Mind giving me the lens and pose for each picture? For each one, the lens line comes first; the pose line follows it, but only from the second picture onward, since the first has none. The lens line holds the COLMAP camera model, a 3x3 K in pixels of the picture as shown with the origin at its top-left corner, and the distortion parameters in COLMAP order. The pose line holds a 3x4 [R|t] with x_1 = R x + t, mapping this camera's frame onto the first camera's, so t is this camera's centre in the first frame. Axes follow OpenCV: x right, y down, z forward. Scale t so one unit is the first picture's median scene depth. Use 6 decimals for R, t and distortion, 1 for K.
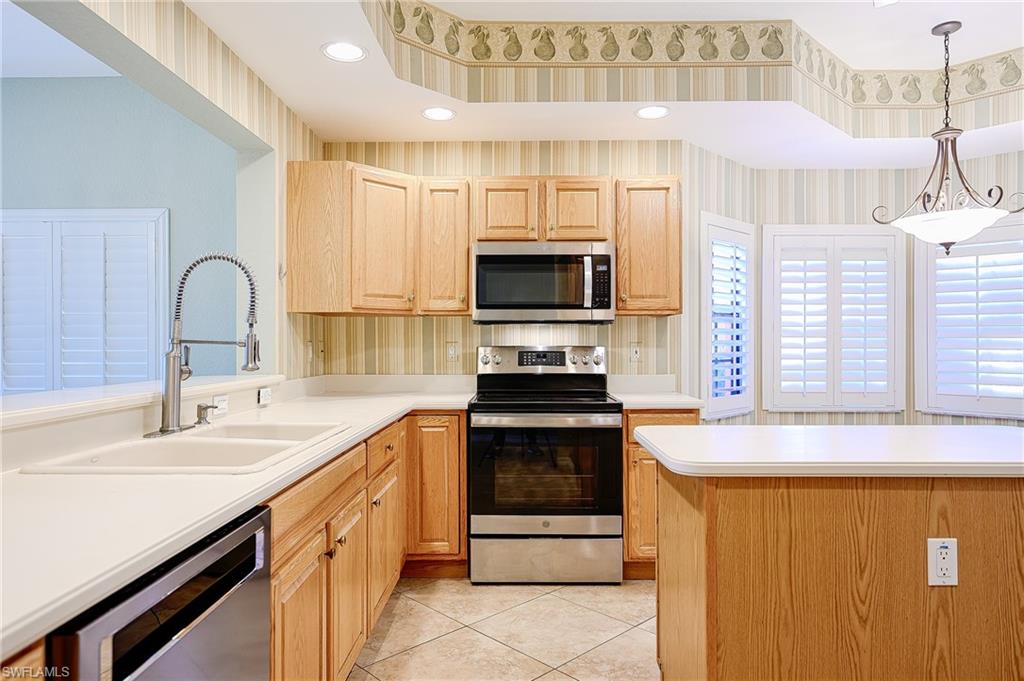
lens RADIAL K [[636.8, 0, 512.5], [0, 636.8, 340.1], [0, 0, 1]] dist [0.004582, -0.005358]
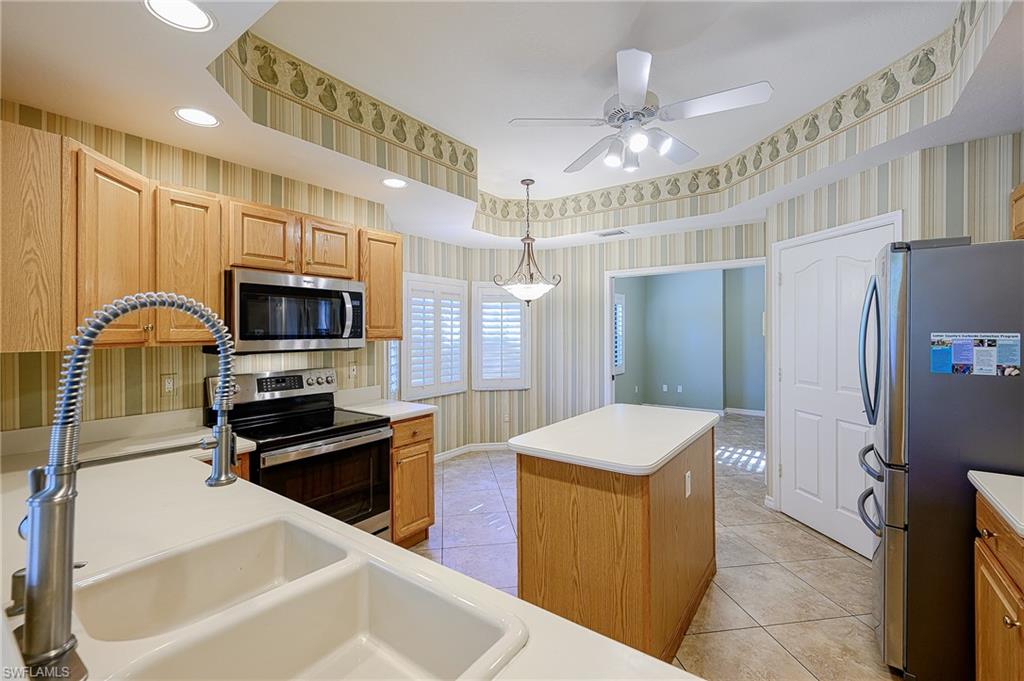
lens RADIAL K [[441.3, 0, 511.9], [0, 441.3, 332.4], [0, 0, 1]] dist [-0.001858, 0.000089]
pose [[0.575257, -0.004288, 0.817961, -0.357490], [0.002426, 0.999991, 0.003536, -0.061863], [-0.817969, -0.000050, 0.575263, 0.298787]]
